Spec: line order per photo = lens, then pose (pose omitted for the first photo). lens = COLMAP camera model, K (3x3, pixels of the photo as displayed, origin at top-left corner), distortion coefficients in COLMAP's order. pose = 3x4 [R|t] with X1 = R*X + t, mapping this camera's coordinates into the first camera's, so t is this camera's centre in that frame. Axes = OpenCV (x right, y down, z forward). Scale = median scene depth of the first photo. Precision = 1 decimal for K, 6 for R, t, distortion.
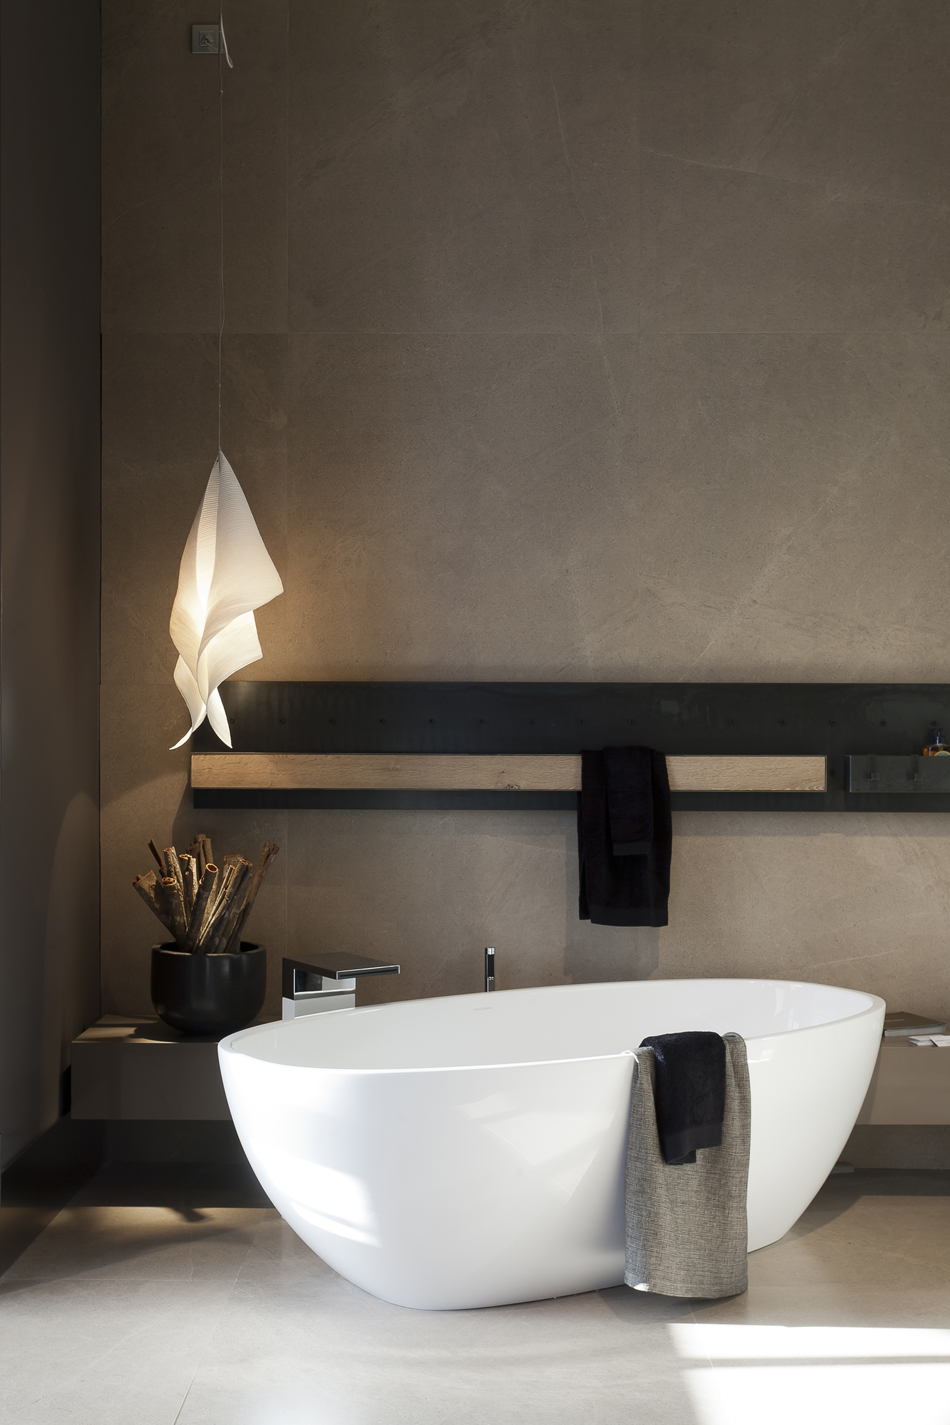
lens RADIAL K [[1666.1, 0, 471.1], [0, 1666.1, 760.2], [0, 0, 1]] dist [-0.008599, -0.007324]
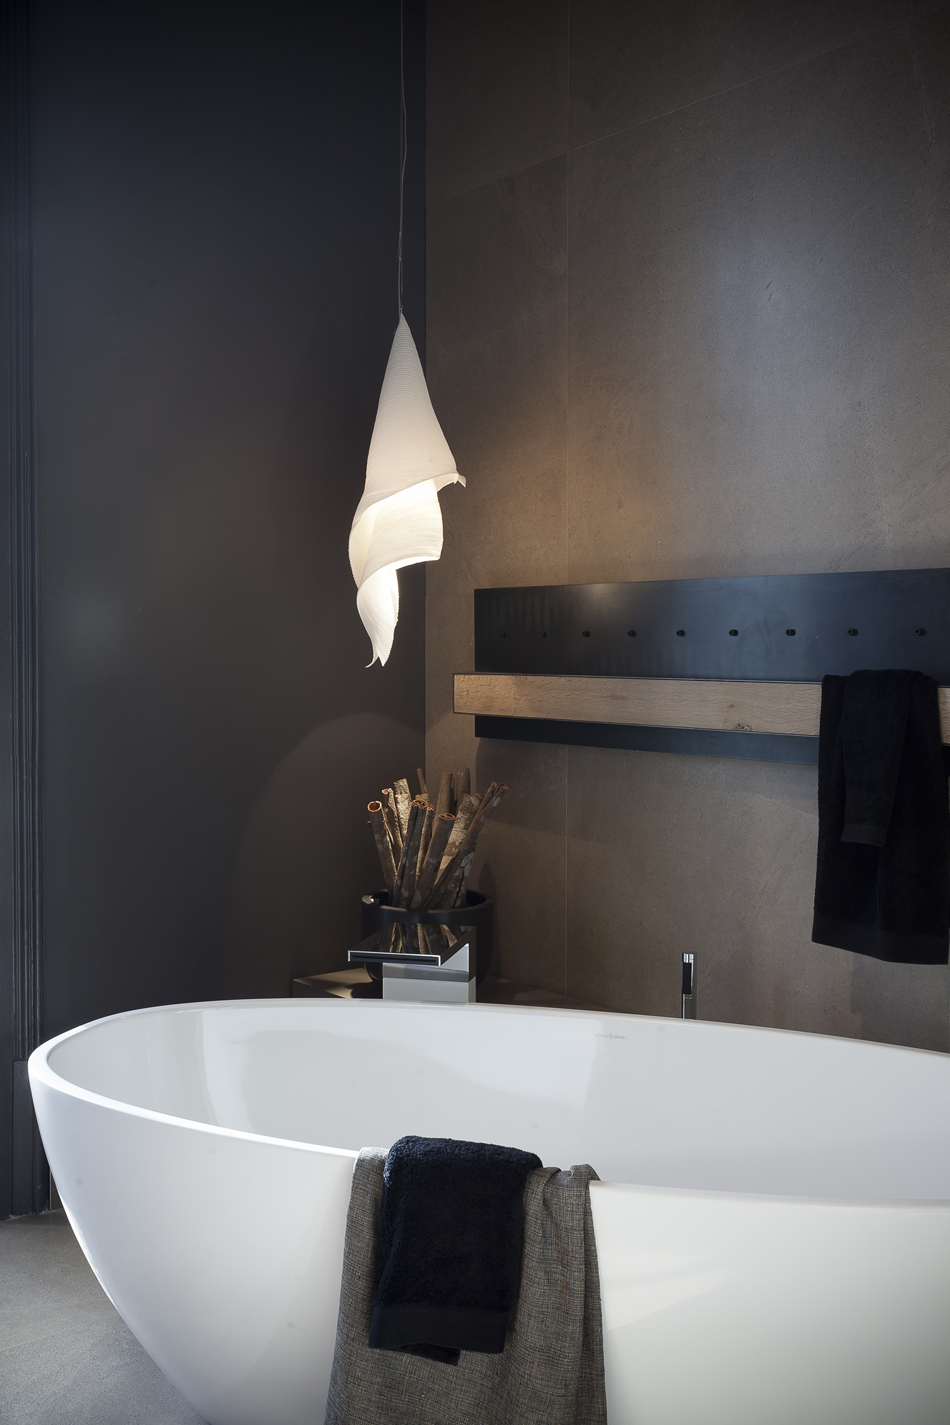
lens RADIAL K [[1439.8, 0, 475.0], [0, 1439.8, 712.5], [0, 0, 1]] dist [0.002269, -0.006752]
pose [[0.629742, 0.034328, -0.776045, 0.411389], [-0.017866, 0.999399, 0.029710, -0.005882], [0.776599, -0.004845, 0.629977, 0.527164]]
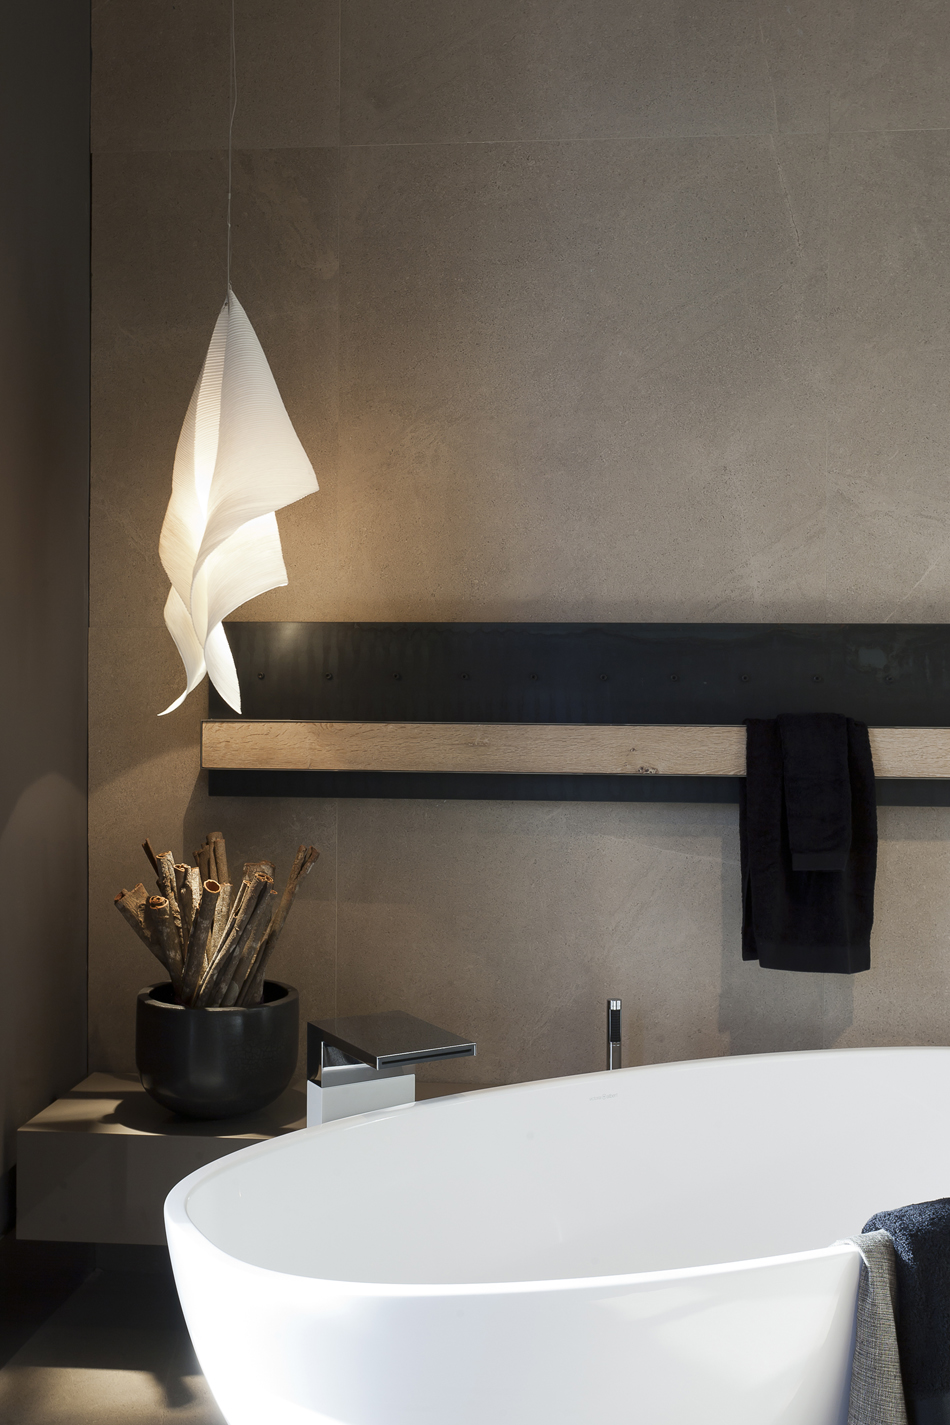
lens RADIAL K [[1469.8, 0, 475.0], [0, 1469.8, 712.5], [0, 0, 1]] dist [0.001253, -0.003423]
pose [[0.996045, 0.004232, -0.088752, 0.007168], [-0.004824, 0.999967, -0.006461, -0.004095], [0.088721, 0.006864, 0.996033, 0.365196]]
